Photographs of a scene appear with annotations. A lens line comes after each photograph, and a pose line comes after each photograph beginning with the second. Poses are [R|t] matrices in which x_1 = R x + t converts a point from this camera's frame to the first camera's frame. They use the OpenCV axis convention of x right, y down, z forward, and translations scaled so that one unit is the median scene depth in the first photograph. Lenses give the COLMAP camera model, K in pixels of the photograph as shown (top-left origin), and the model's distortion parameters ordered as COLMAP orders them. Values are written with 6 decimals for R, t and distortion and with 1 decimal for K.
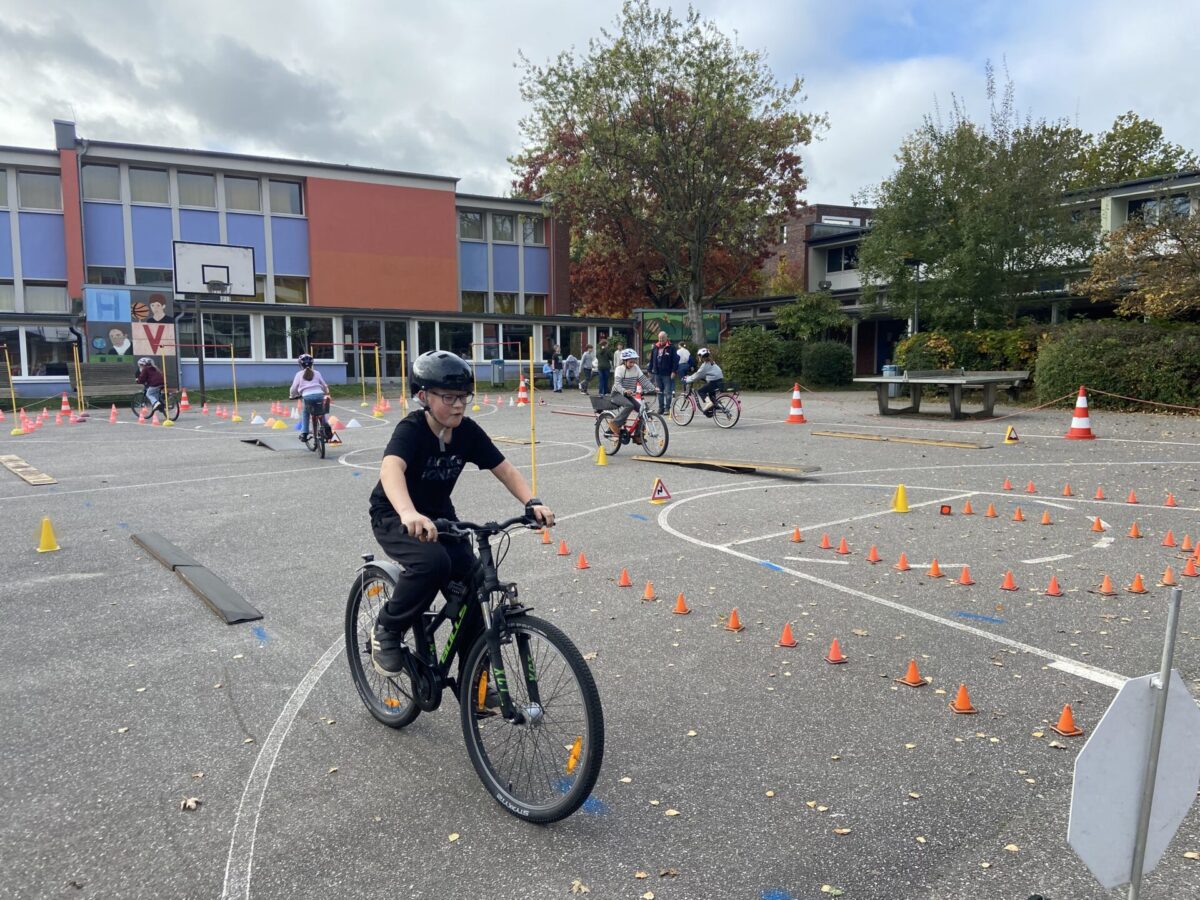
lens RADIAL K [[918.3, 0, 601.2], [0, 918.3, 457.1], [0, 0, 1]] dist [0.049291, -0.054524]
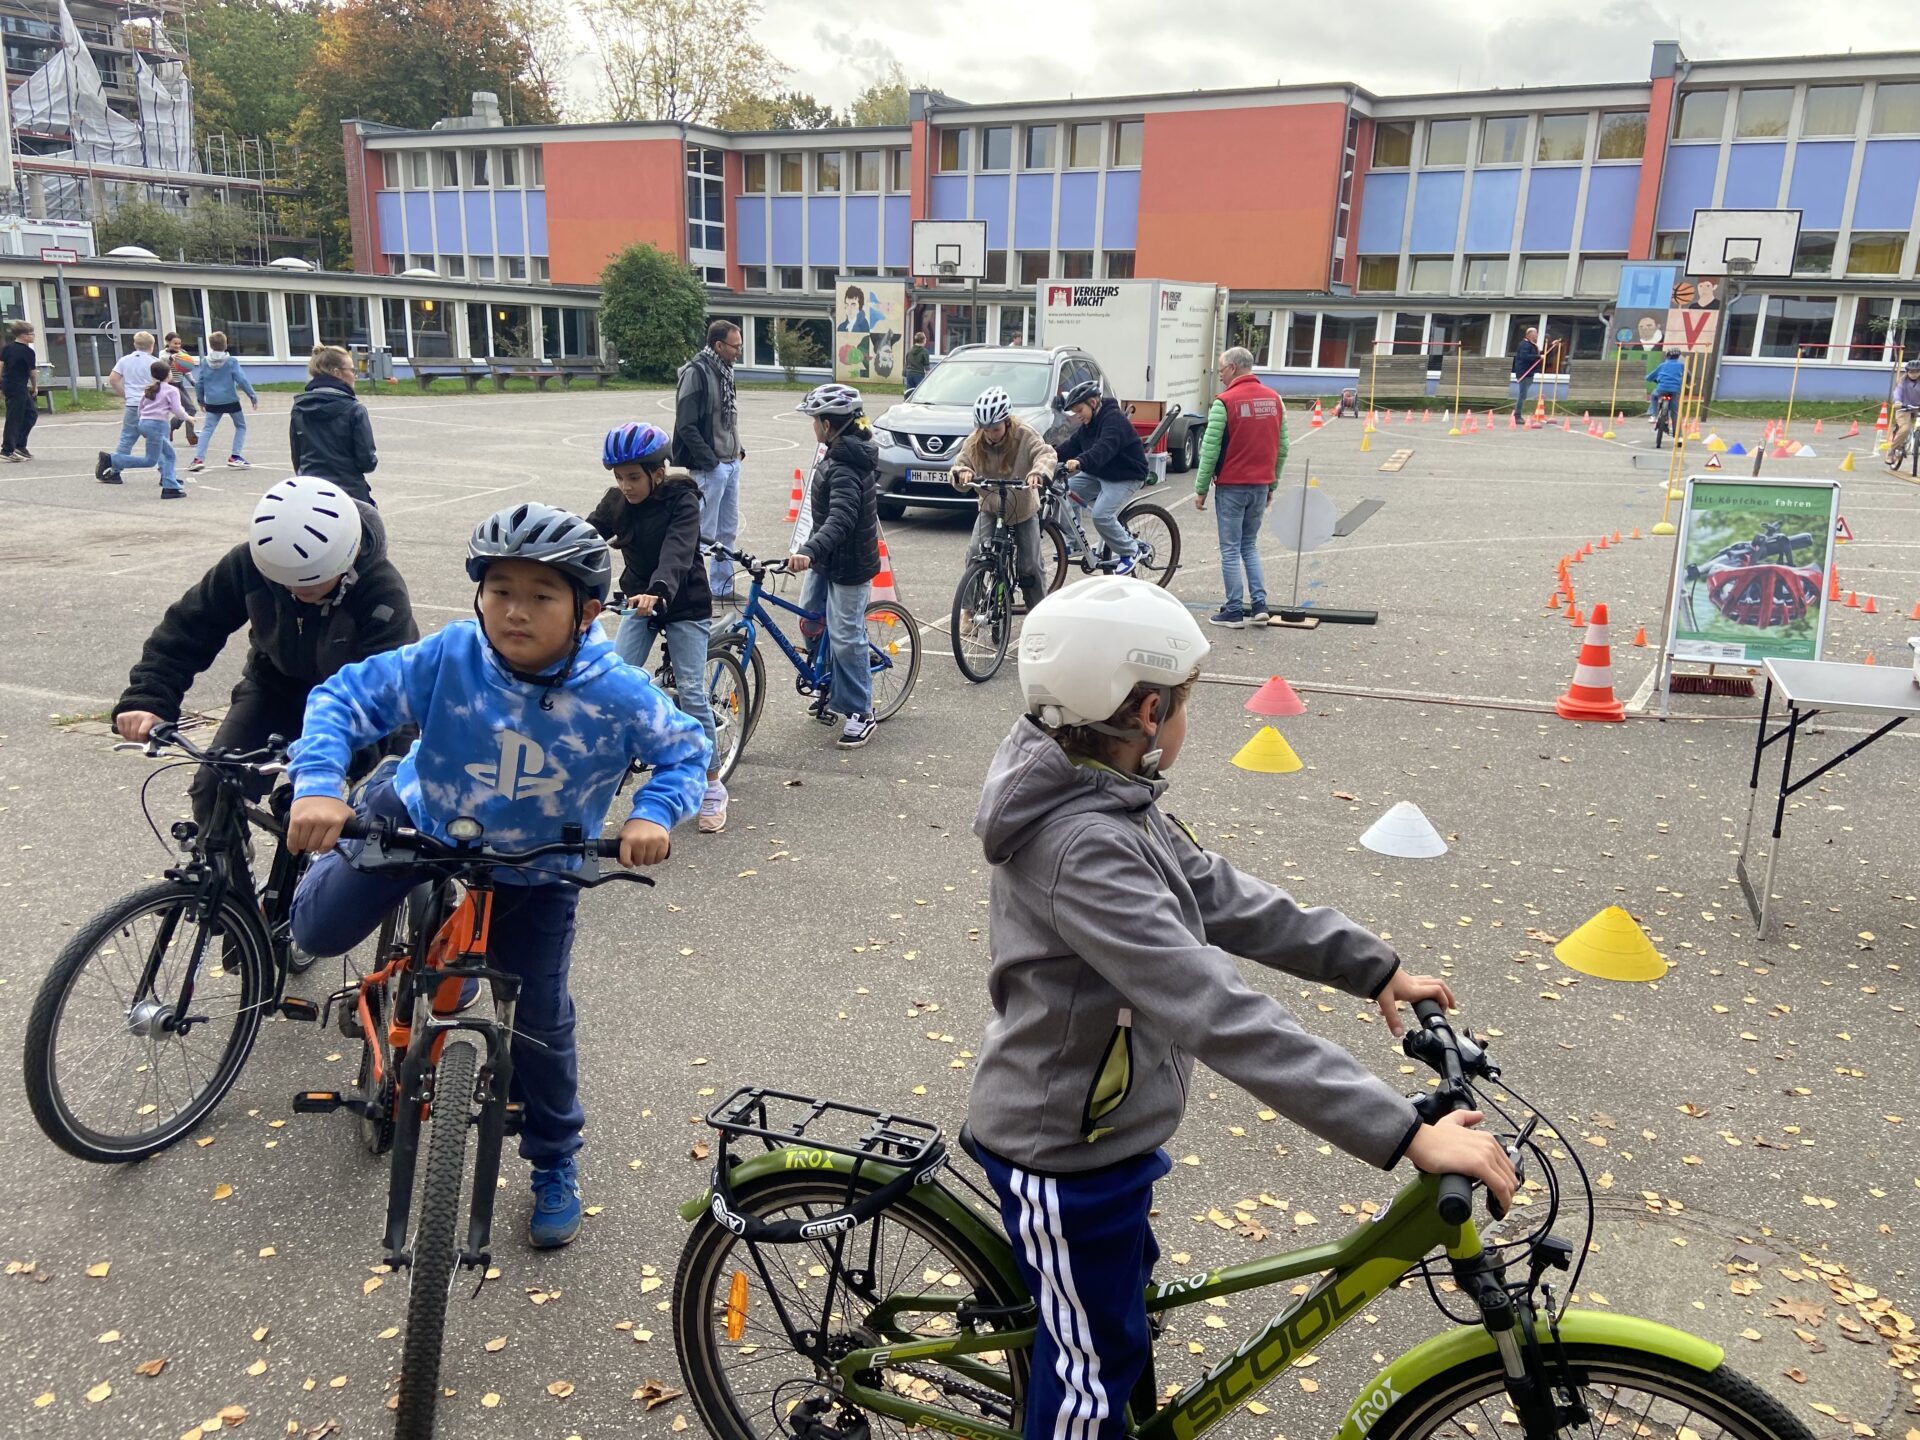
lens RADIAL K [[1469.4, 0, 955.1], [0, 1469.4, 722.9], [0, 0, 1]] dist [0.049291, -0.054524]
pose [[0.514636, 0.232661, -0.825238, 0.304082], [-0.111611, 0.972469, 0.204566, 0.006896], [0.850113, -0.013171, 0.526435, -0.187502]]
